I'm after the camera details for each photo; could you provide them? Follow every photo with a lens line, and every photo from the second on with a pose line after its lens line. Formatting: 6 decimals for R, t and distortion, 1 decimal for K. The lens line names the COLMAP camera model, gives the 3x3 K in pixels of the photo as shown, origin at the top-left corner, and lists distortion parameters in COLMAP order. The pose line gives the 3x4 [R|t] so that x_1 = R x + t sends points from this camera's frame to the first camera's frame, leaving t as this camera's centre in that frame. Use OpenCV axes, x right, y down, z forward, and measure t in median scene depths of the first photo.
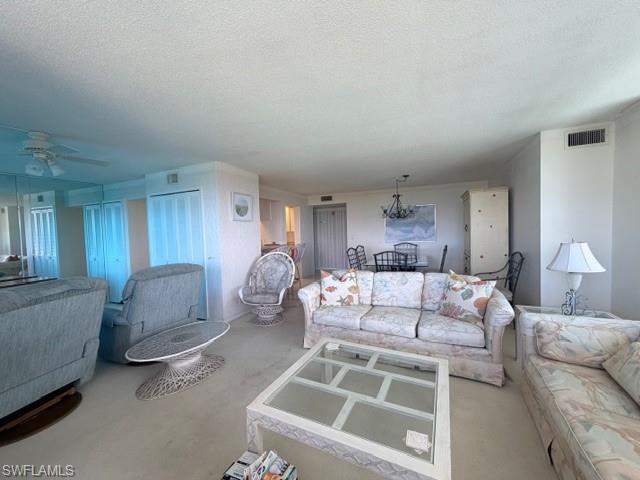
lens RADIAL K [[256.4, 0, 319.6], [0, 256.4, 236.3], [0, 0, 1]] dist [-0.000769, -0.000223]
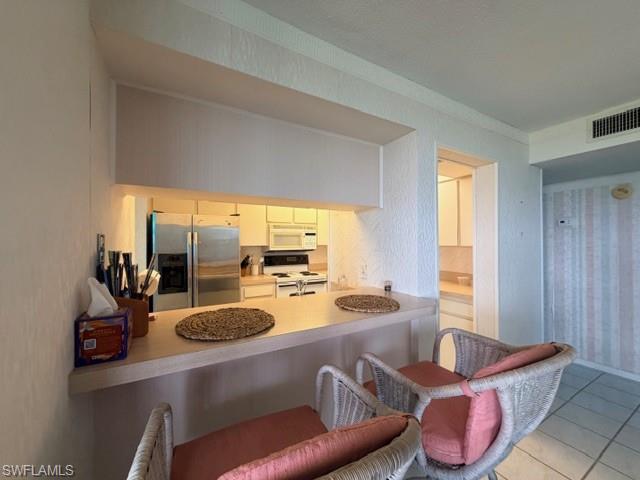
lens RADIAL K [[256.4, 0, 318.8], [0, 256.4, 241.8], [0, 0, 1]] dist [-0.000769, -0.000223]
pose [[0.813949, 0.023429, -0.580464, -0.068351], [-0.043964, 0.998805, -0.021334, -0.009479], [0.579270, 0.042884, 0.814007, 0.619945]]
